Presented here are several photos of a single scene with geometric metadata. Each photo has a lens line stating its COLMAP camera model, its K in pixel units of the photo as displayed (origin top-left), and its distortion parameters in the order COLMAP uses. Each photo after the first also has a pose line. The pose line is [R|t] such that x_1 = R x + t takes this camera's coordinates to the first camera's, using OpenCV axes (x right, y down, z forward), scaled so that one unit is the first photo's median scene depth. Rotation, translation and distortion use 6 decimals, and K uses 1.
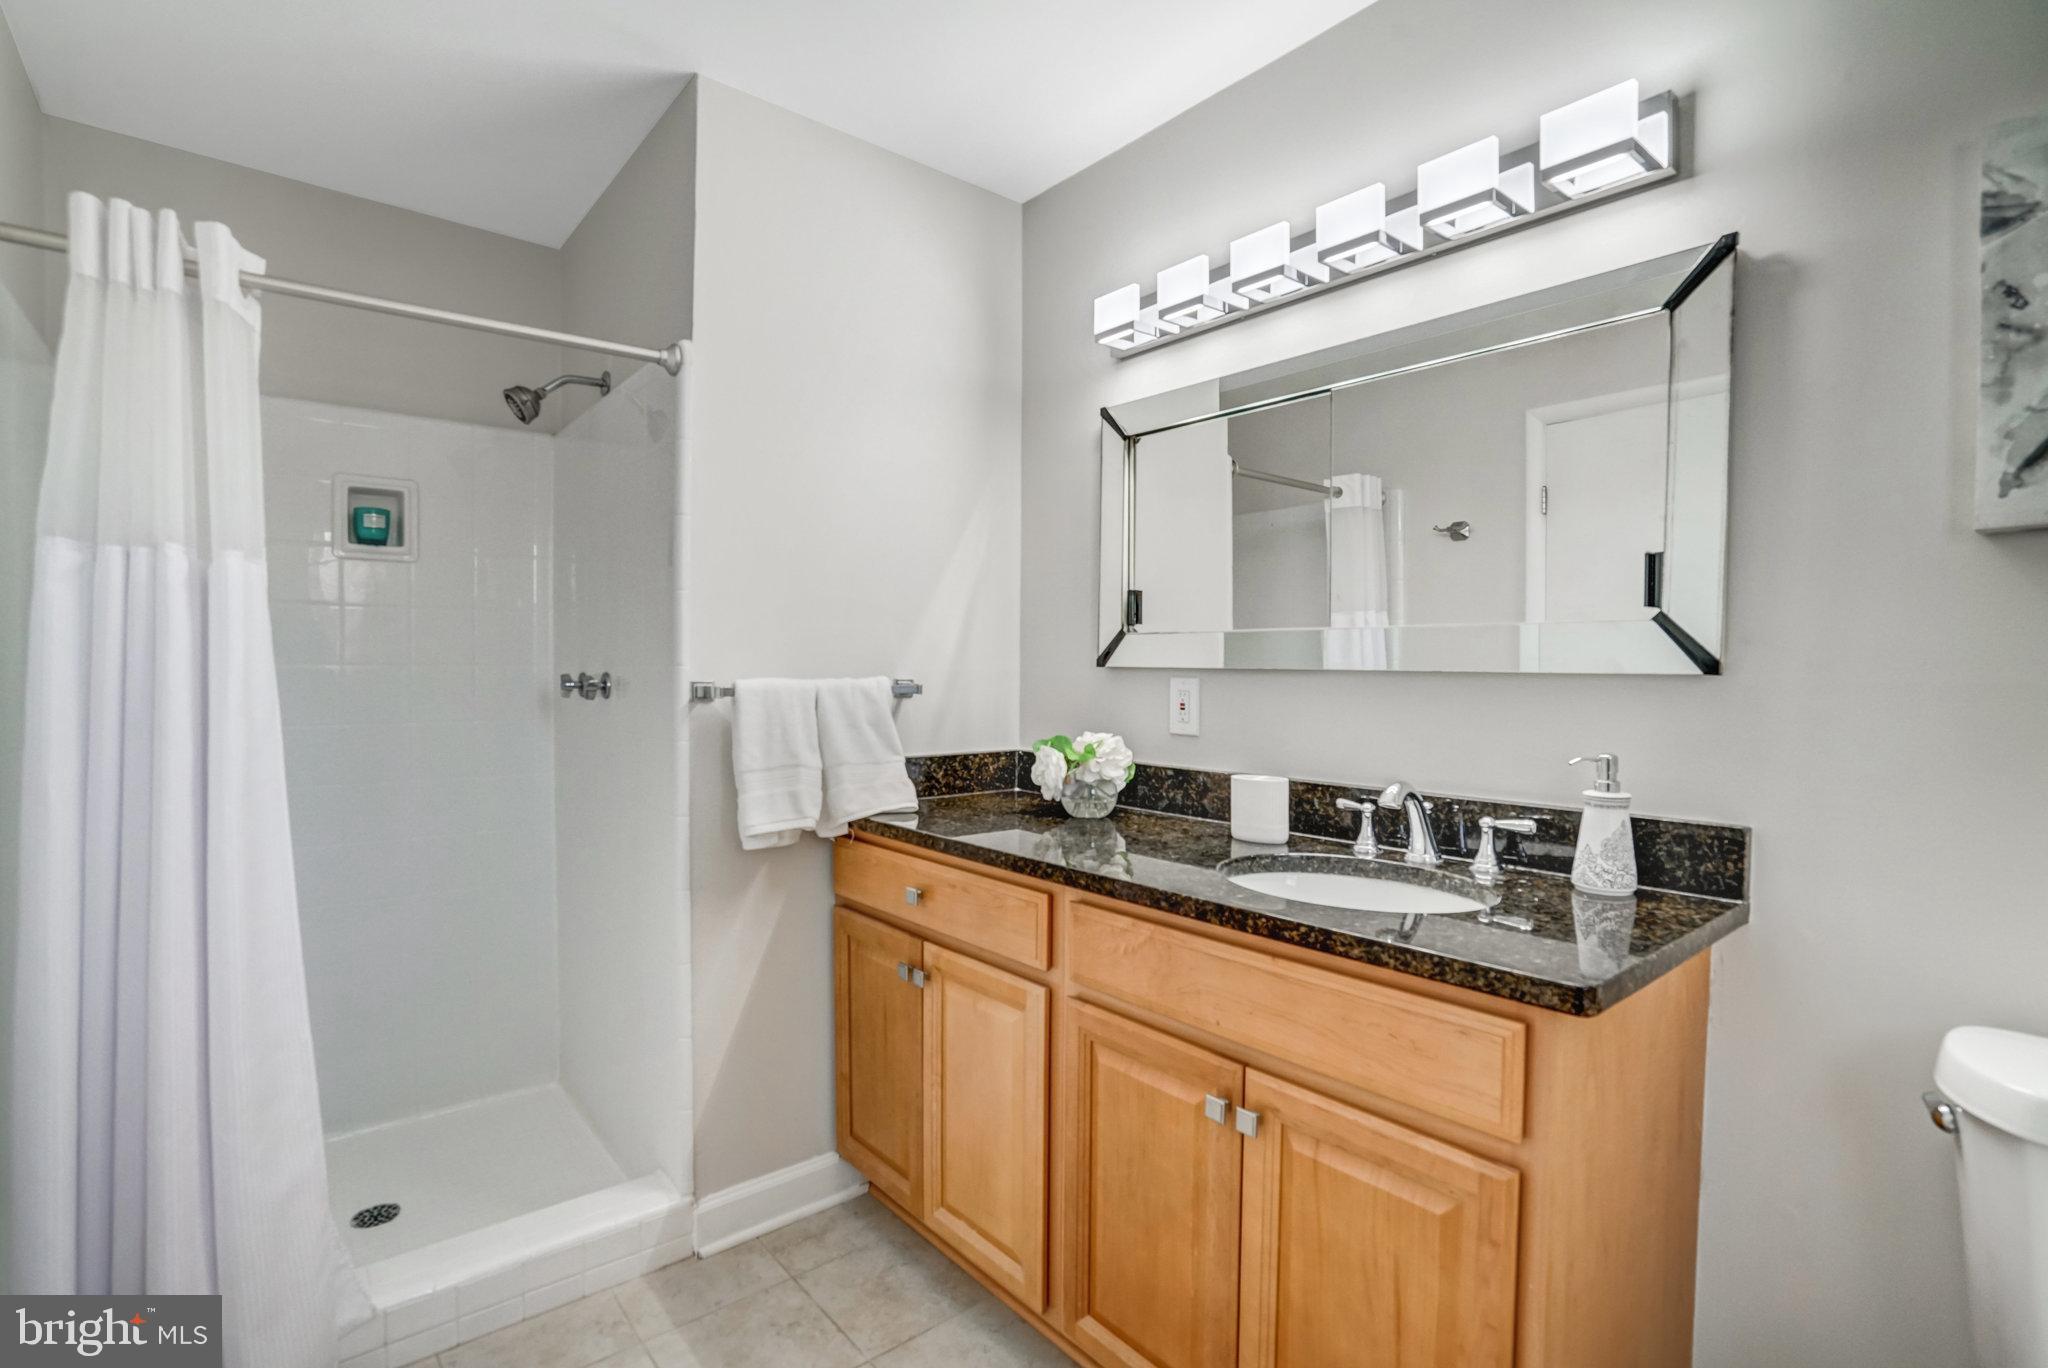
lens RADIAL K [[964.8, 0, 1019.1], [0, 964.8, 704.5], [0, 0, 1]] dist [-0.051484, 0.018724]
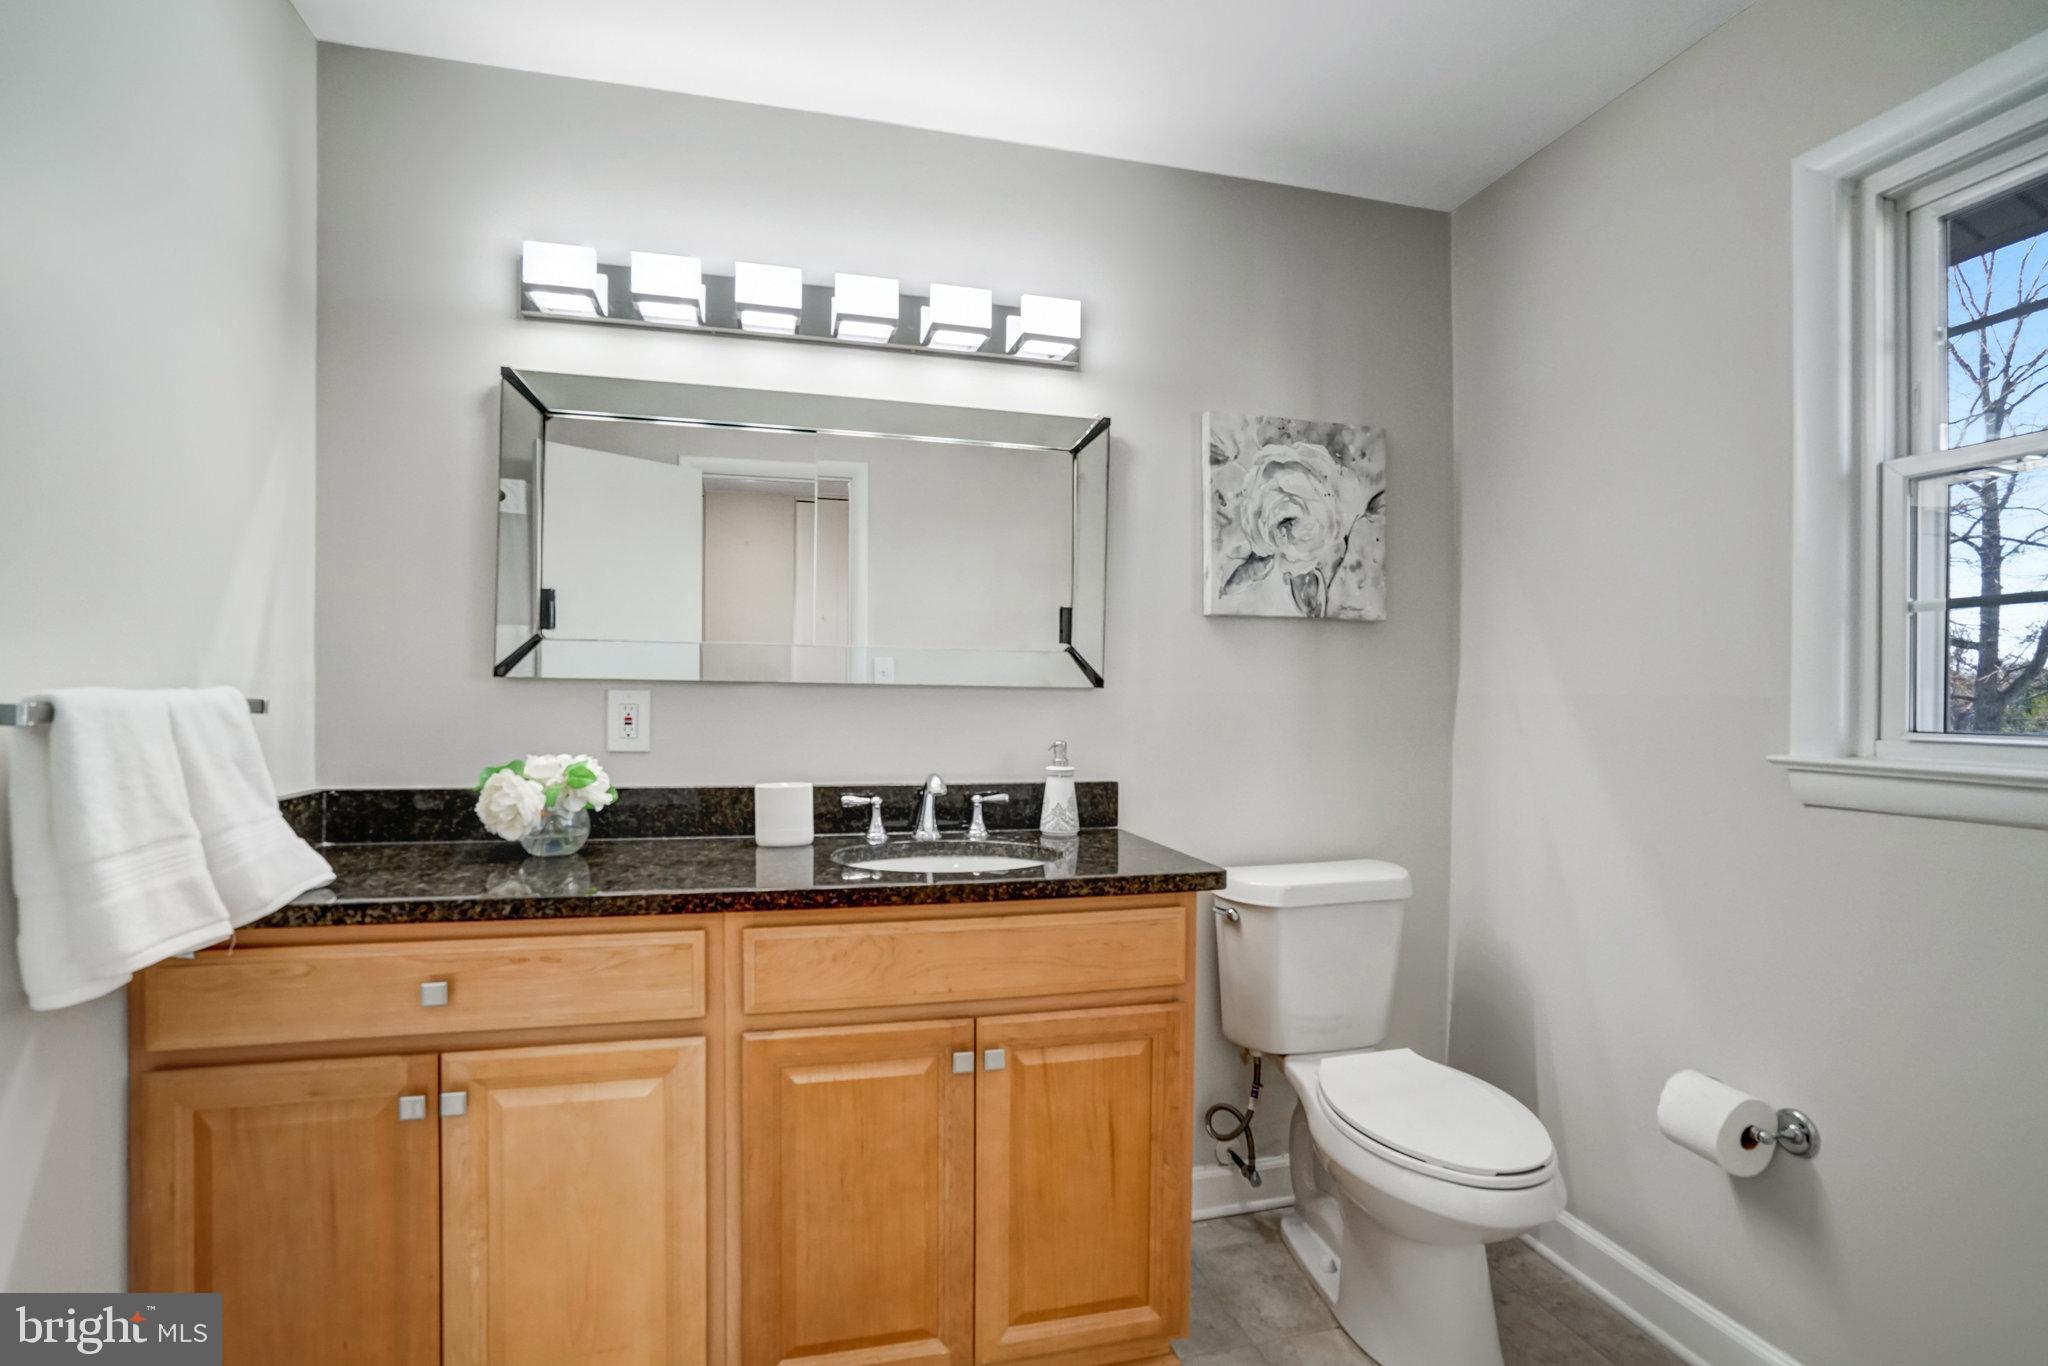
lens RADIAL K [[964.8, 0, 1029.5], [0, 964.8, 700.3], [0, 0, 1]] dist [-0.051484, 0.018724]
pose [[0.417436, -0.007321, 0.908677, -0.632127], [0.026144, 0.999650, -0.003956, -0.005739], [-0.908330, 0.025408, 0.417481, 0.336110]]
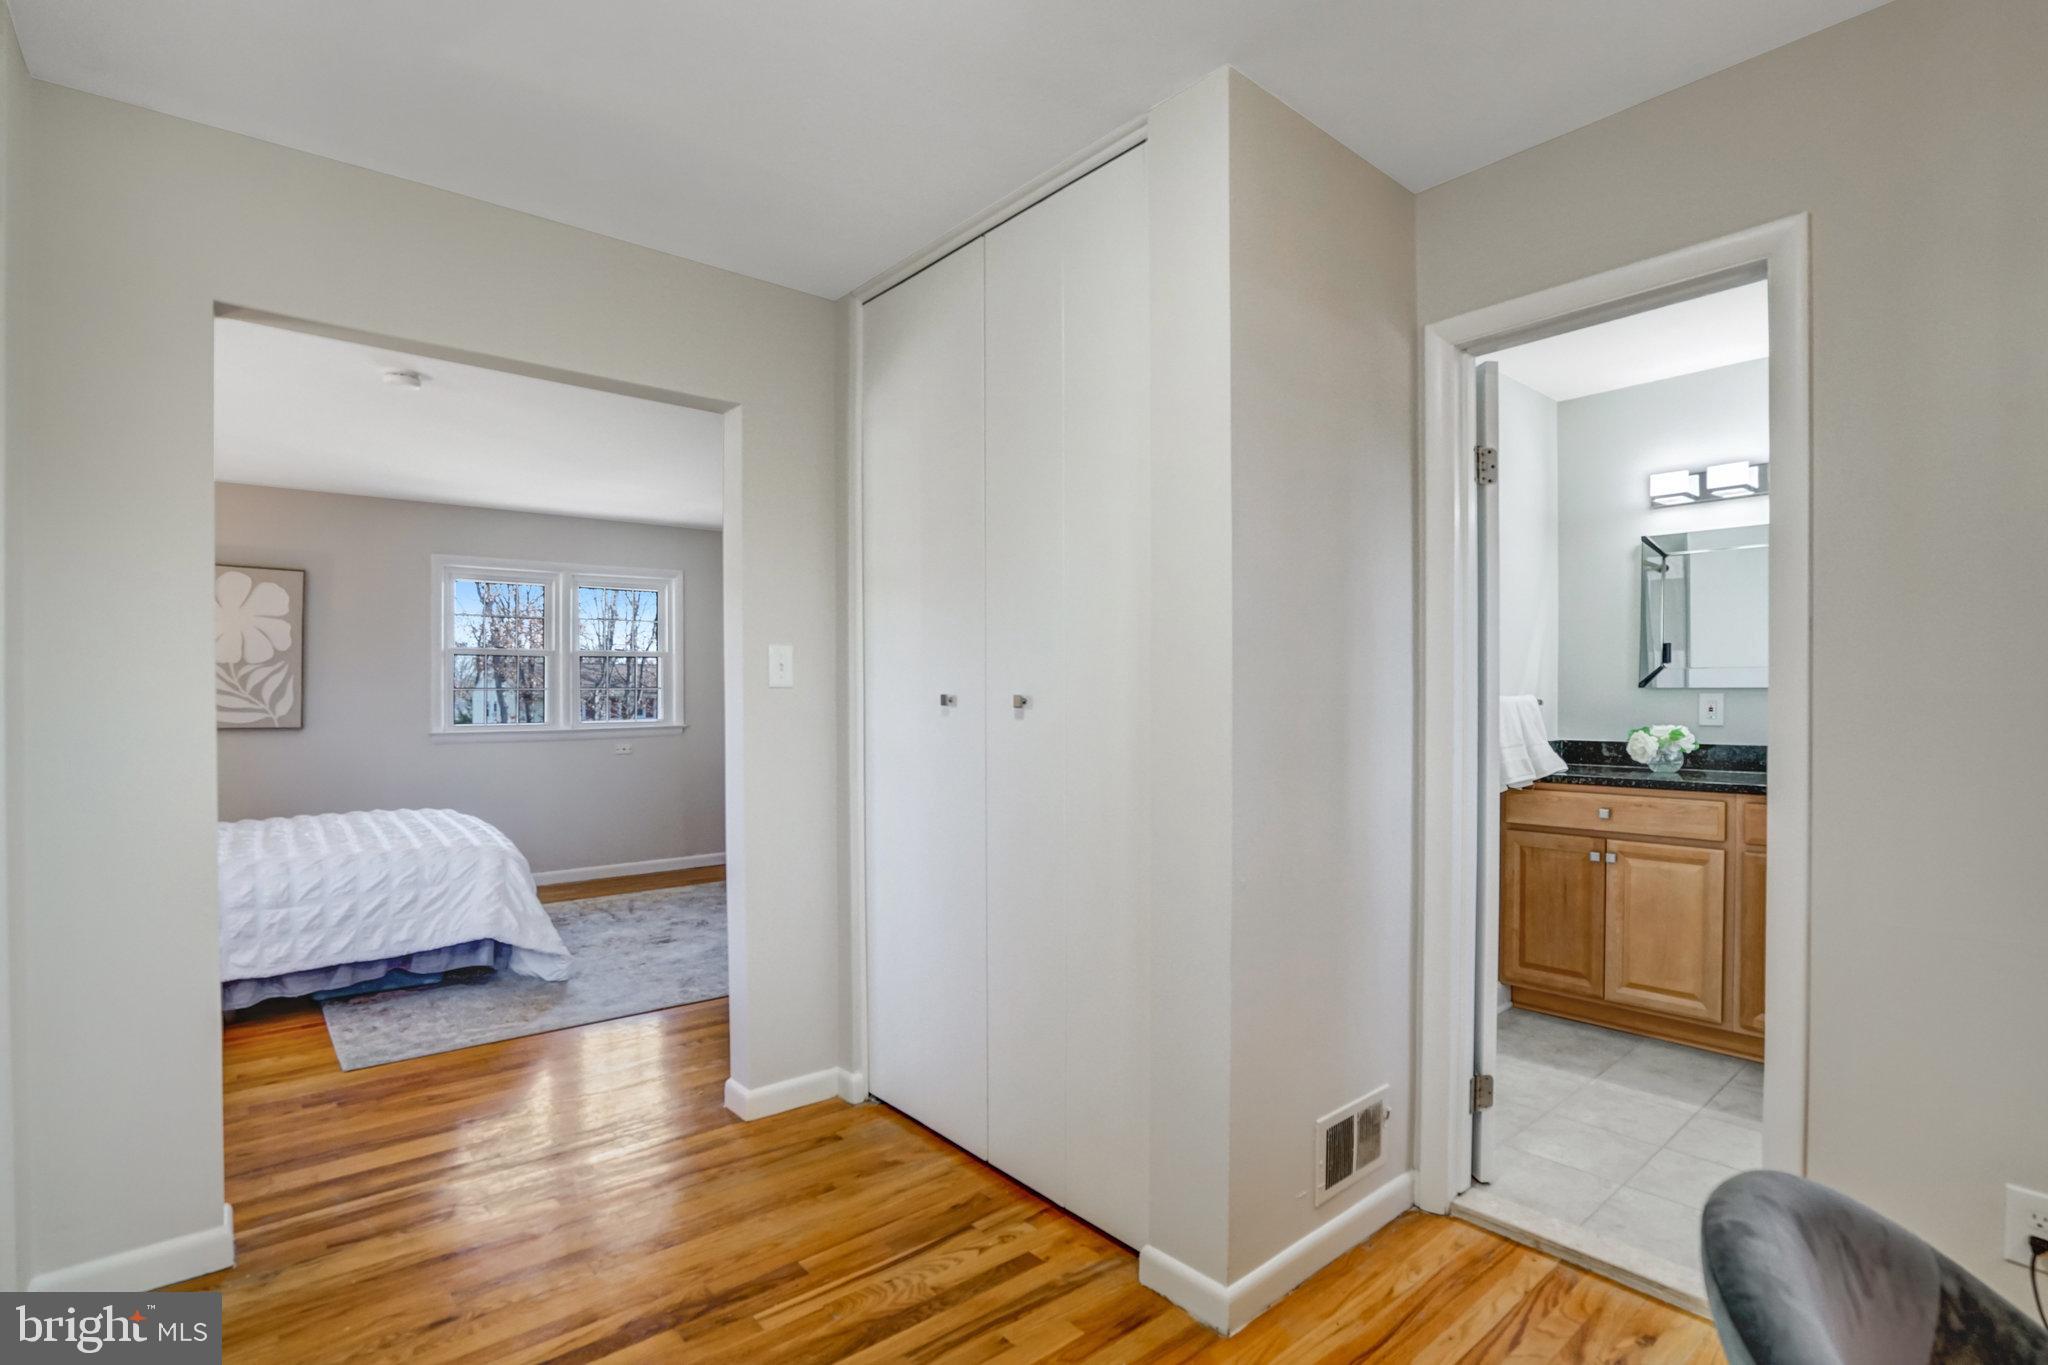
lens RADIAL K [[964.8, 0, 1010.7], [0, 964.8, 727.4], [0, 0, 1]] dist [-0.051484, 0.018724]
pose [[0.999804, -0.017652, -0.009014, -1.376822], [0.017624, 0.999840, -0.003128, 0.021468], [0.009068, 0.002968, 0.999954, -0.923336]]
